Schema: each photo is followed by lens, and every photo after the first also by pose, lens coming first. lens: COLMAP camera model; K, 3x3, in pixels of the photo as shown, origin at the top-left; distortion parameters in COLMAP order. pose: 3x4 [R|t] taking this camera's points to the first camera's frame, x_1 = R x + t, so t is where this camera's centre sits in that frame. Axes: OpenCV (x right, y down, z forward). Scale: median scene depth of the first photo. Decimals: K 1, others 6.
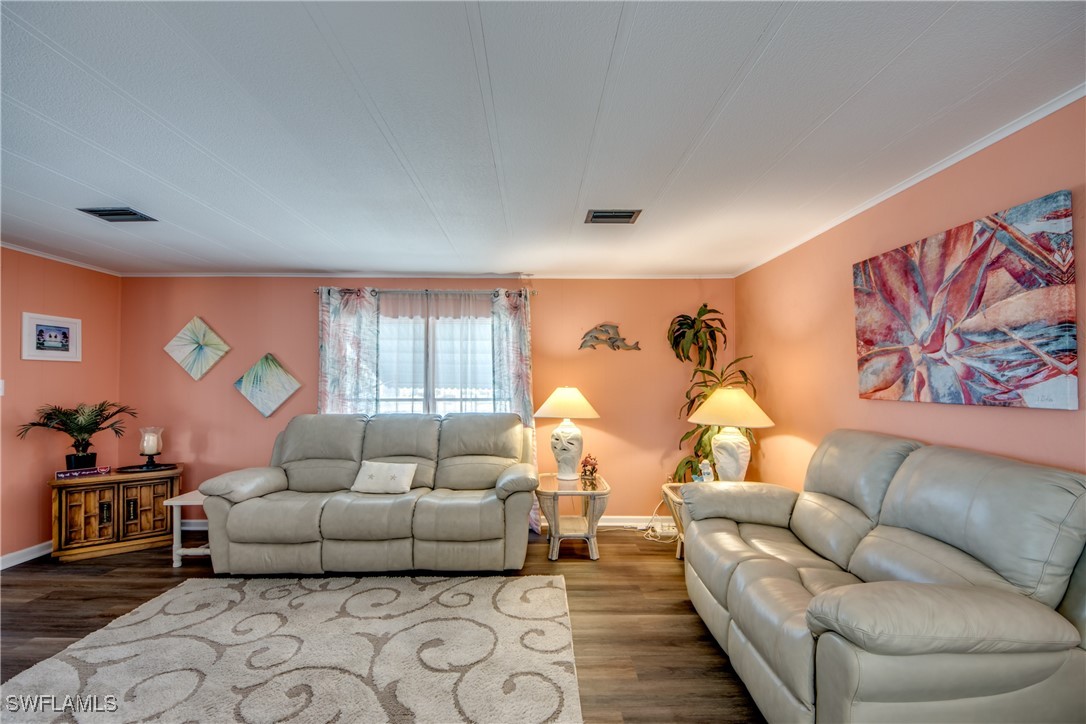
lens RADIAL K [[437.0, 0, 537.2], [0, 437.0, 373.2], [0, 0, 1]] dist [0.026035, -0.021289]
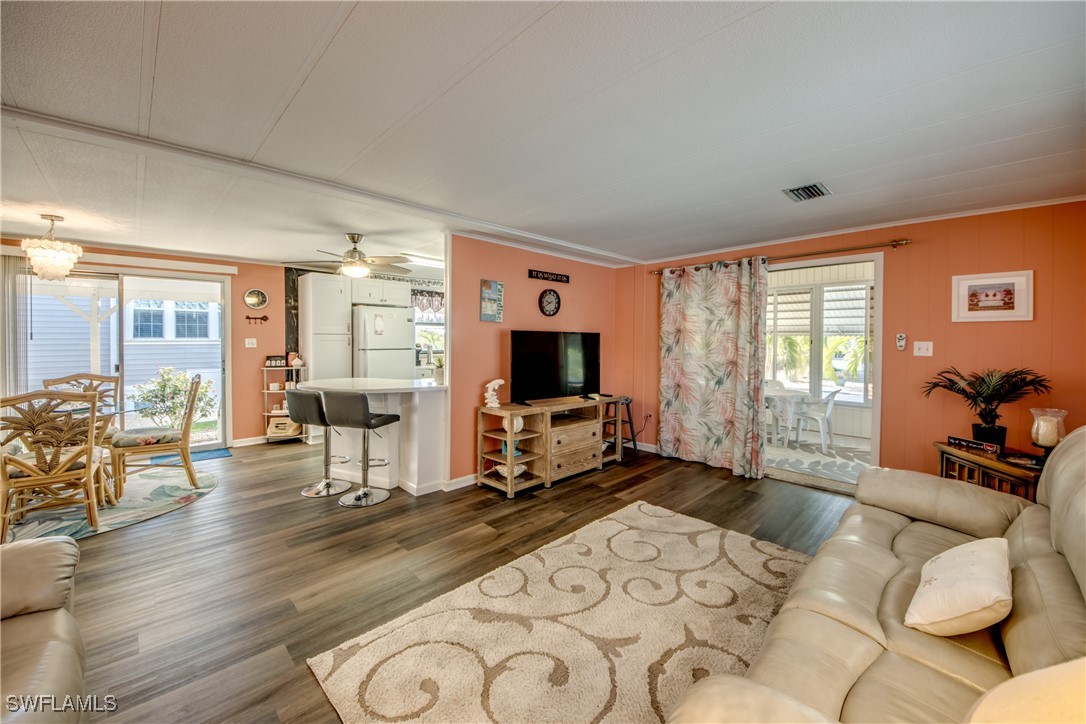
lens RADIAL K [[412.3, 0, 539.6], [0, 412.3, 344.6], [0, 0, 1]] dist [0.013060, -0.014575]
pose [[-0.719247, 0.011531, -0.694659, 0.194871], [0.013262, 0.999908, 0.002866, 0.005593], [0.694628, -0.007151, -0.719334, 0.974889]]
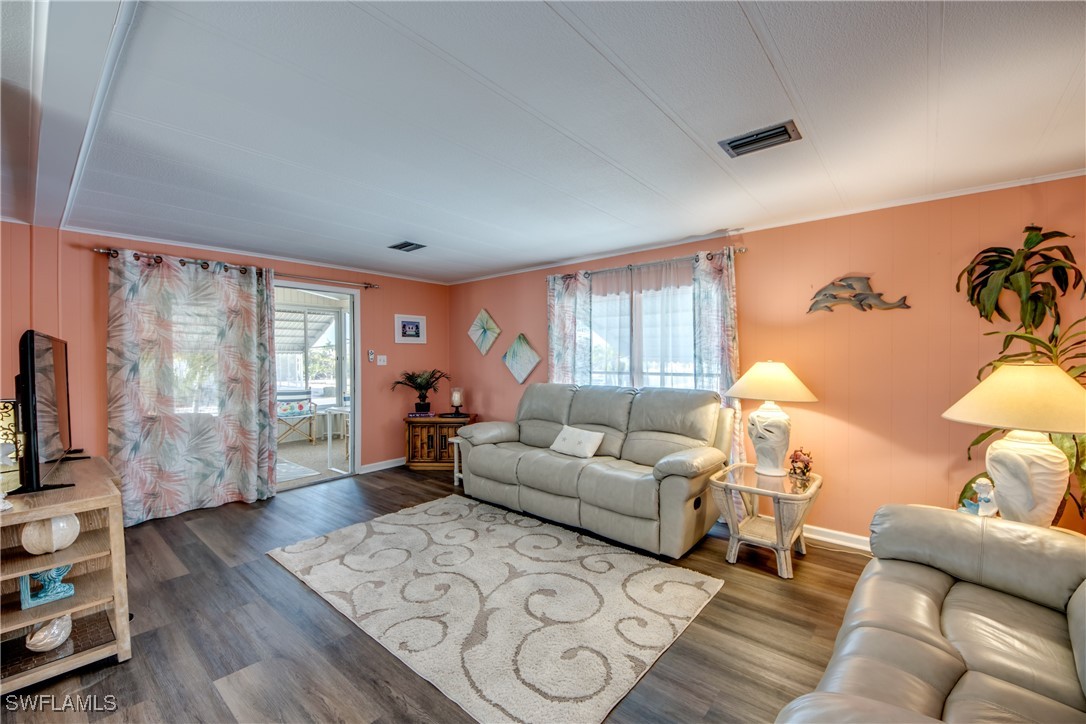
lens RADIAL K [[434.5, 0, 543.0], [0, 434.5, 362.0], [0, 0, 1]] dist [0.047100, -0.033046]
pose [[0.754657, 0.005642, -0.656095, 0.303840], [0.016251, 0.999496, 0.027287, 0.003884], [0.655918, -0.031255, 0.754184, 0.115211]]
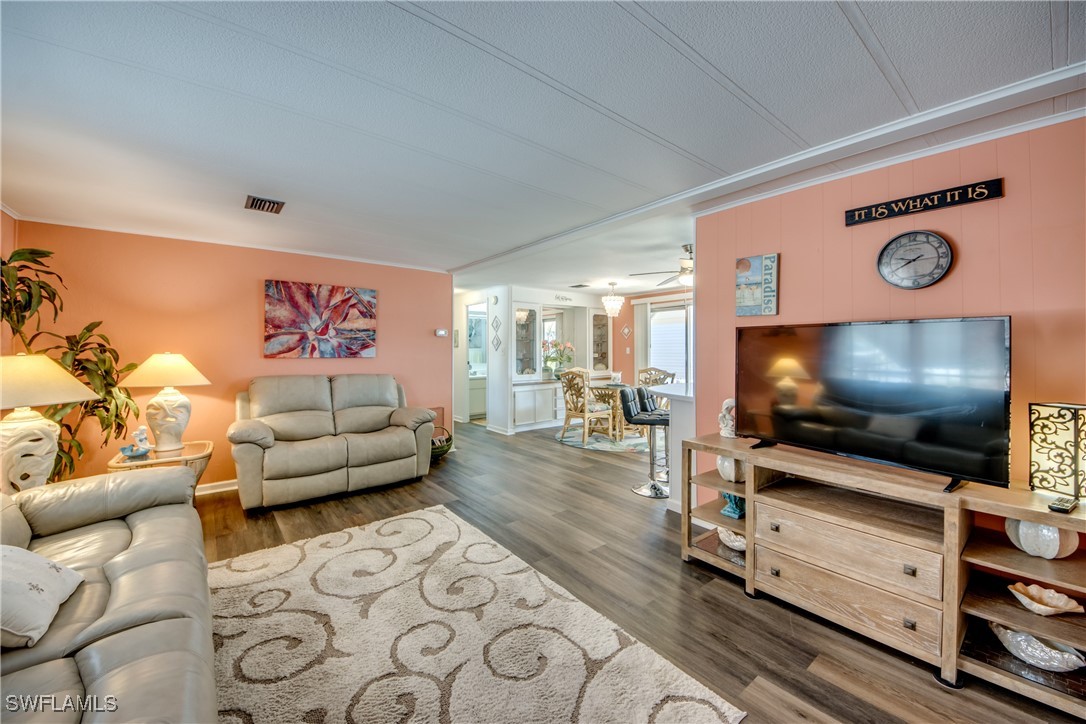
lens RADIAL K [[411.9, 0, 562.1], [0, 411.9, 349.0], [0, 0, 1]] dist [0.025934, -0.019188]
pose [[-0.648135, 0.005107, 0.761508, -0.902255], [-0.012640, 0.999768, -0.017463, 0.025542], [-0.761420, -0.020944, -0.647920, 0.843728]]
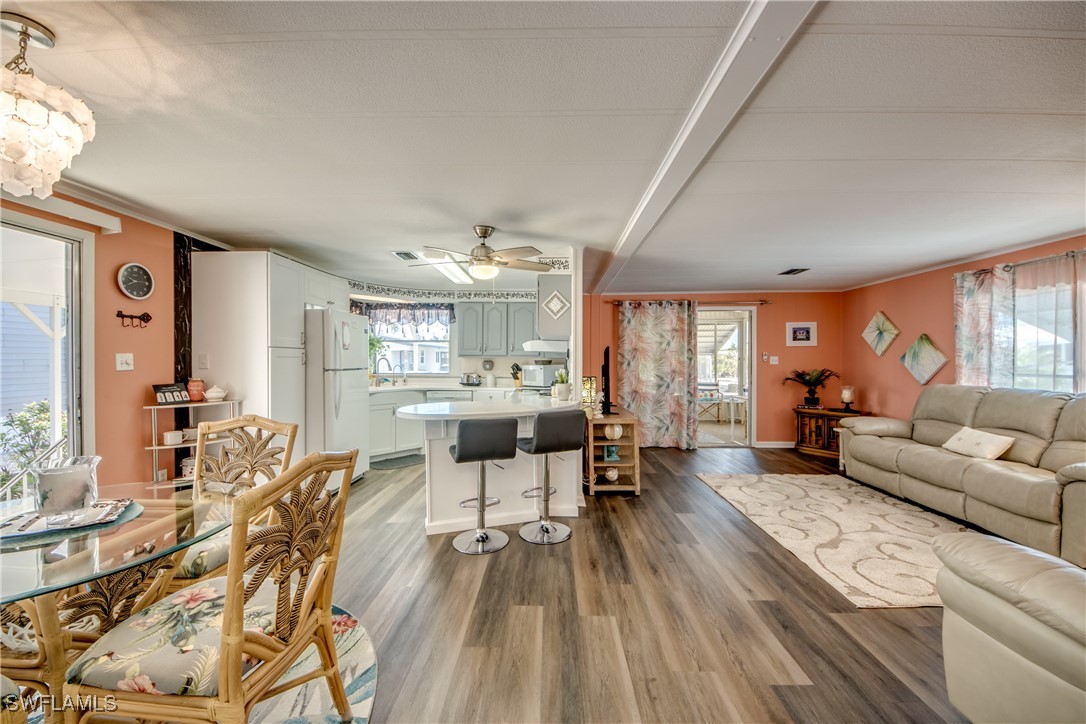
lens RADIAL K [[398.2, 0, 522.2], [0, 398.2, 359.6], [0, 0, 1]] dist [-0.034986, -0.000503]
pose [[-0.089012, 0.002476, -0.996027, 0.674833], [0.022619, 0.999744, 0.000463, 0.001368], [0.995774, -0.022488, -0.089045, -0.043184]]
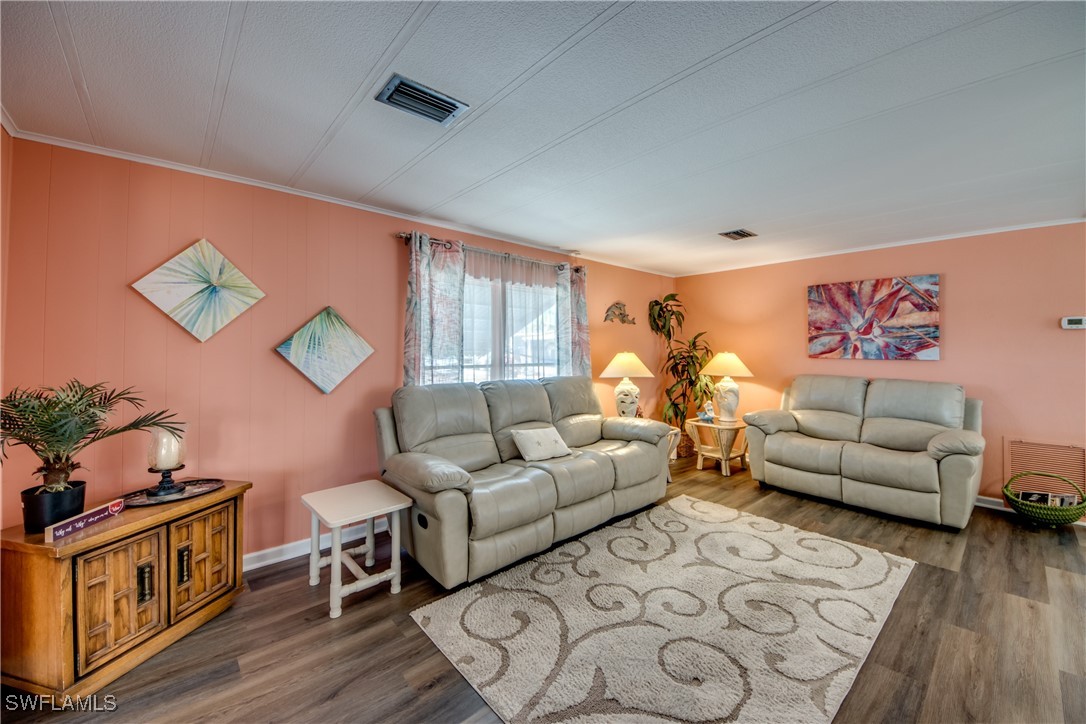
lens RADIAL K [[425.3, 0, 539.3], [0, 425.3, 342.0], [0, 0, 1]] dist [0.028356, -0.019672]
pose [[0.753138, 0.016406, 0.657657, -0.961672], [-0.017161, 0.999839, -0.005290, 0.013555], [-0.657638, -0.007302, 0.753299, 0.276336]]
